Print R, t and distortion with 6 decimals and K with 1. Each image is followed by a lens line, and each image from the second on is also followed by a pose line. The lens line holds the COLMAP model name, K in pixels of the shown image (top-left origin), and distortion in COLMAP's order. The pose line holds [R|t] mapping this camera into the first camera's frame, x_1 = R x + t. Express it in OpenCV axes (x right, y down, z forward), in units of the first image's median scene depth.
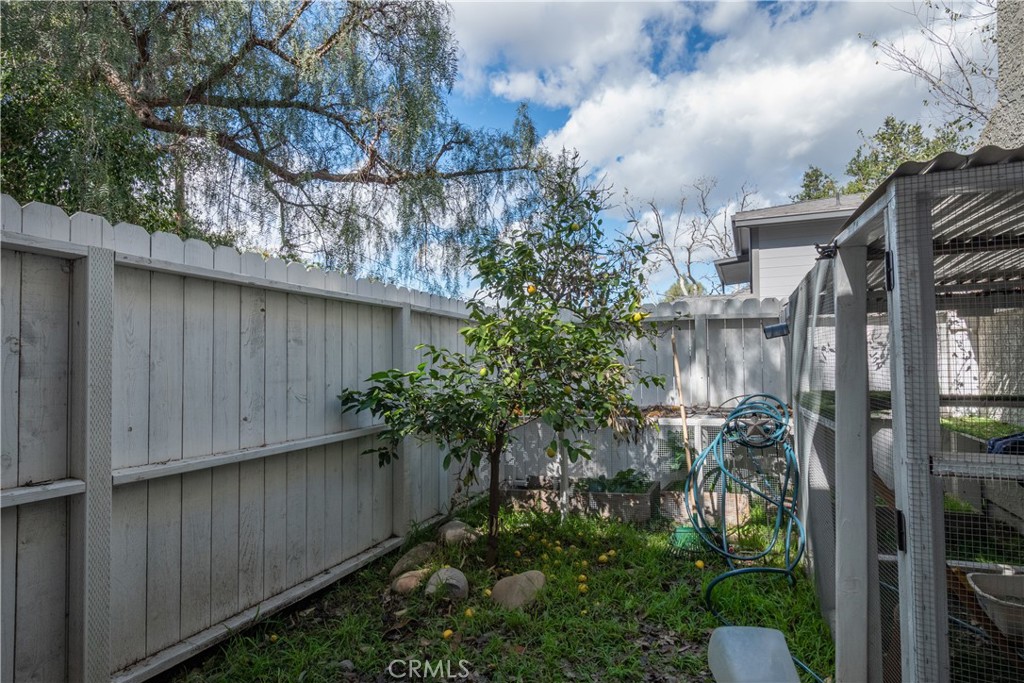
lens RADIAL K [[576.8, 0, 512.8], [0, 576.8, 338.6], [0, 0, 1]] dist [0.002625, -0.003285]
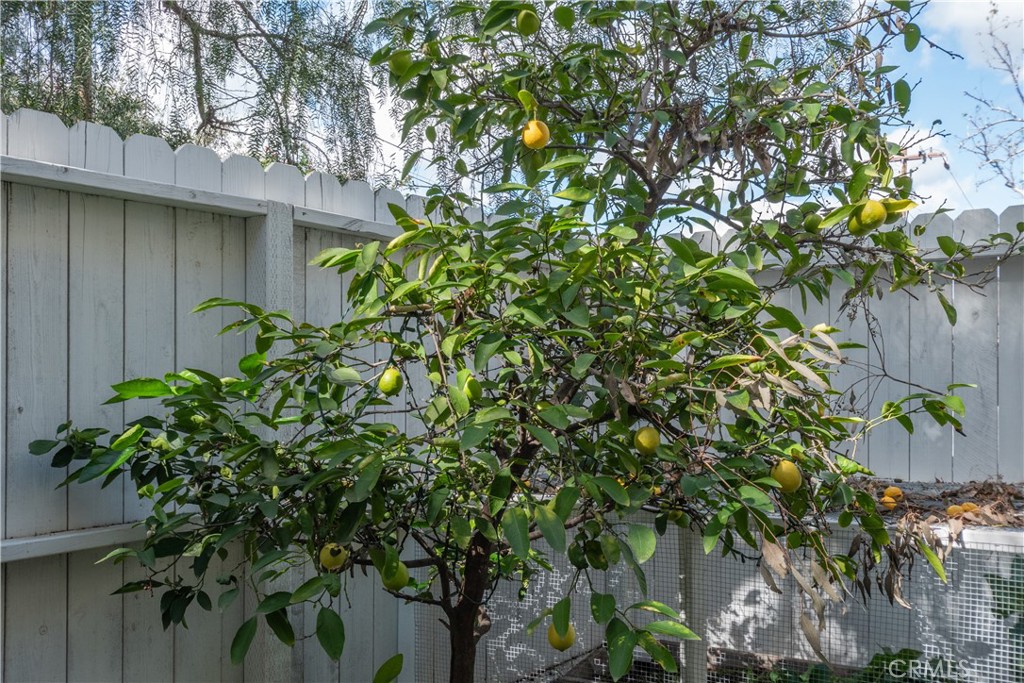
lens RADIAL K [[1018.0, 0, 512.0], [0, 1018.0, 341.5], [0, 0, 1]] dist [0.003213, 0.001516]
pose [[0.972808, 0.016948, -0.230992, 0.128334], [-0.012503, 0.999708, 0.020694, 0.015955], [0.231275, -0.017243, 0.972736, 0.360285]]
